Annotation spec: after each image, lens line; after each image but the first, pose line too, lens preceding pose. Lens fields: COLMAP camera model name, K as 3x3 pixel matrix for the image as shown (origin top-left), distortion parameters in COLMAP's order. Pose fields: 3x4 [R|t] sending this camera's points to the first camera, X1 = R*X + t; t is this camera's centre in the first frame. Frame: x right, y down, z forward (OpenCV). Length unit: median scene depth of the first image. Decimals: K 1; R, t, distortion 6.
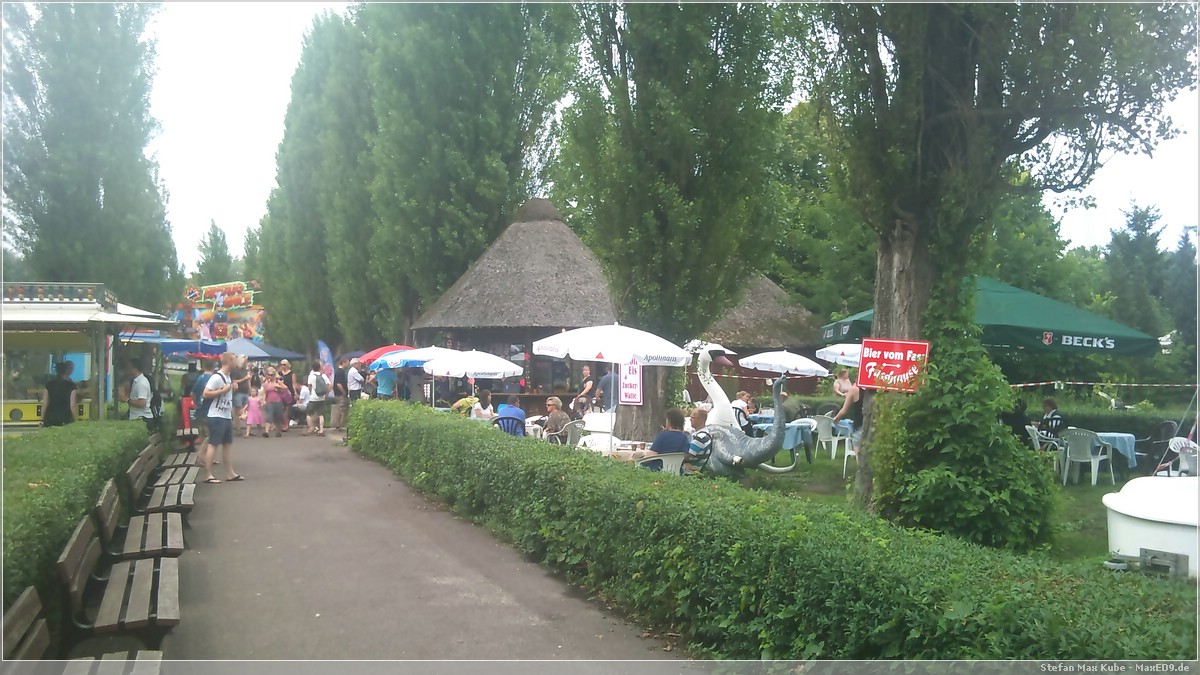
lens RADIAL K [[1184.6, 0, 603.9], [0, 1184.6, 350.0], [0, 0, 1]] dist [0.002597, 0.000000]
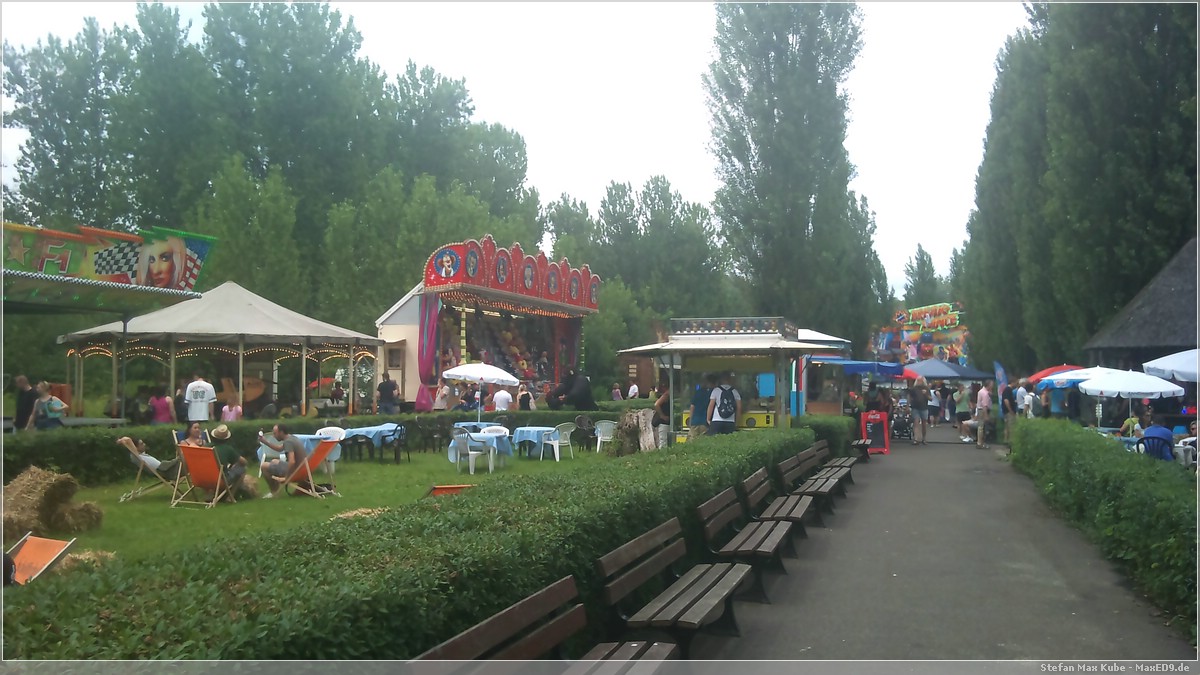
lens RADIAL K [[1184.6, 0, 596.2], [0, 1184.6, 342.8], [0, 0, 1]] dist [0.002597, 0.000000]
pose [[0.829526, -0.015358, -0.558257, 0.052924], [0.002709, 0.999721, -0.023477, -0.000607], [0.558461, 0.017963, 0.829336, -0.065706]]
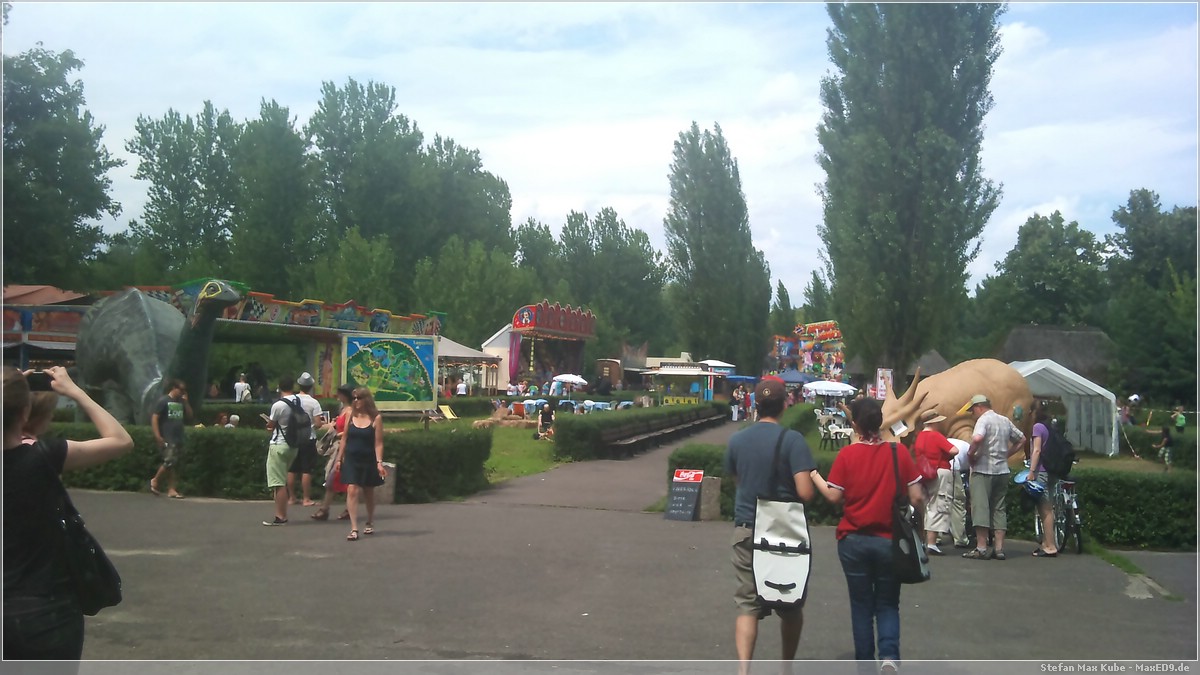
lens RADIAL K [[1184.6, 0, 605.4], [0, 1184.6, 334.1], [0, 0, 1]] dist [0.002597, 0.000000]
pose [[0.865971, 0.007160, -0.500042, 0.516549], [-0.021567, 0.999502, -0.023037, -0.027670], [0.499628, 0.030734, 0.865694, -1.035186]]
